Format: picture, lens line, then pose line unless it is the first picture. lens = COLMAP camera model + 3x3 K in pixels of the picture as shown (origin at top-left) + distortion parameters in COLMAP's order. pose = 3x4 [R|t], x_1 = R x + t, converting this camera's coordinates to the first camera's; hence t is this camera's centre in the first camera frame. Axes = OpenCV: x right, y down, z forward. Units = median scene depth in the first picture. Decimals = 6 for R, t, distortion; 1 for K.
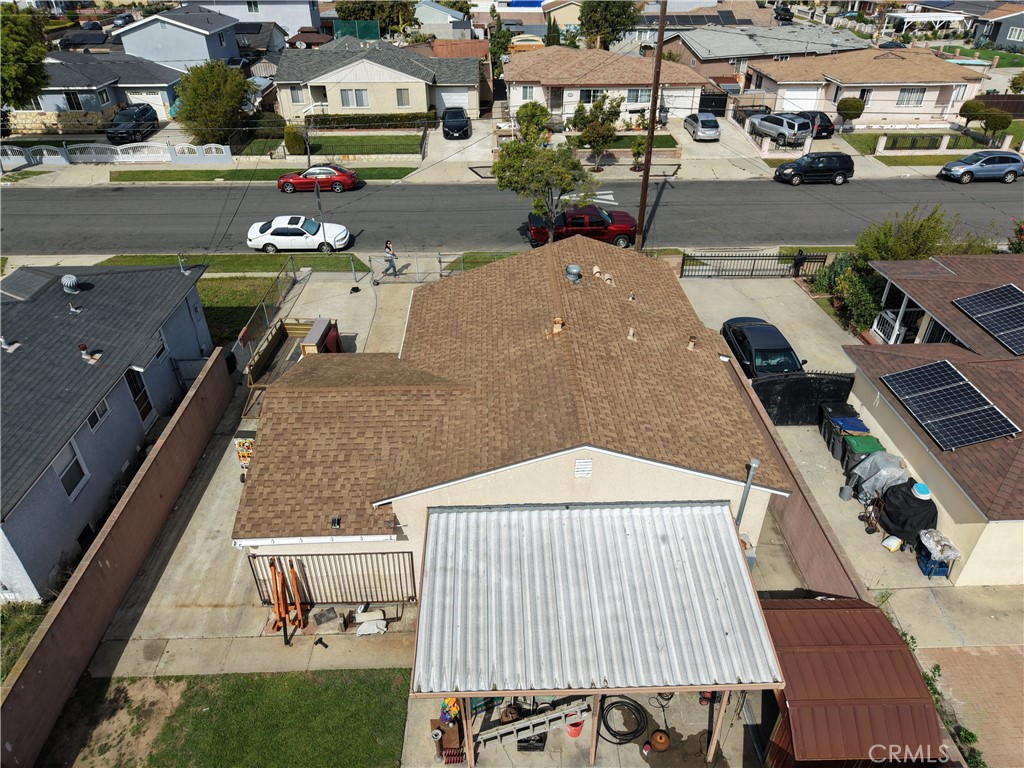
lens RADIAL K [[685.2, 0, 512.1], [0, 685.2, 379.5], [0, 0, 1]] dist [0.012723, -0.010475]
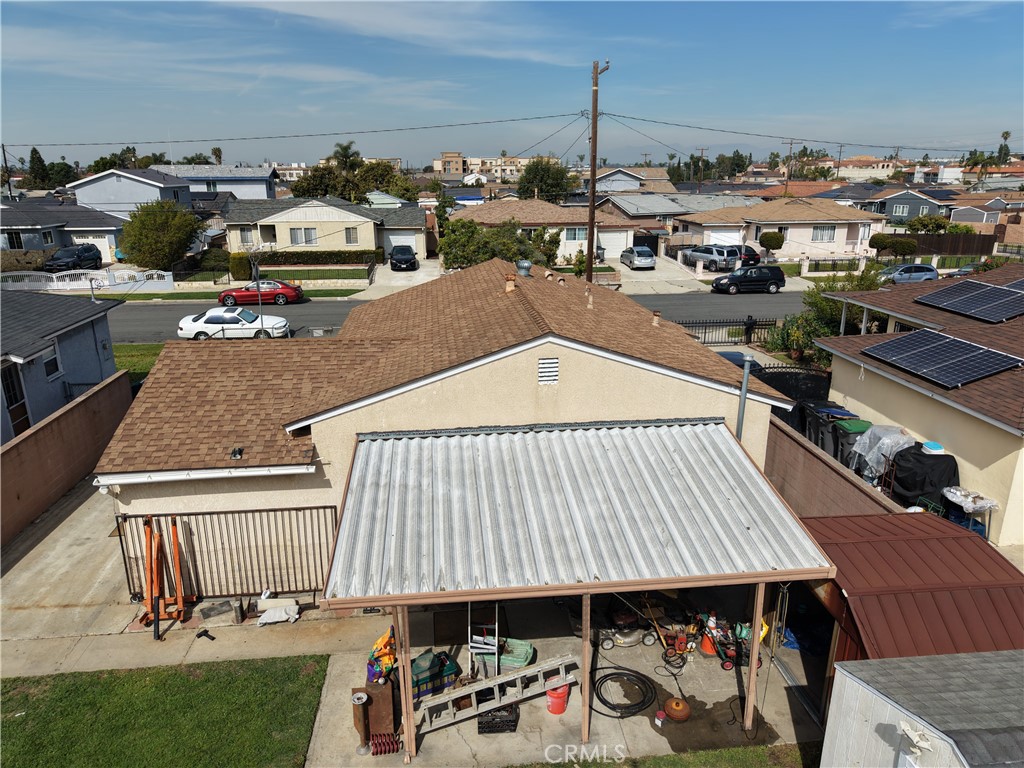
lens RADIAL K [[685.2, 0, 512.6], [0, 685.2, 379.2], [0, 0, 1]] dist [0.012723, -0.010475]
pose [[0.996822, -0.023769, 0.076029, -0.001549], [0.044757, 0.956667, -0.287724, 0.337954], [-0.065895, 0.290212, 0.954691, 0.193889]]
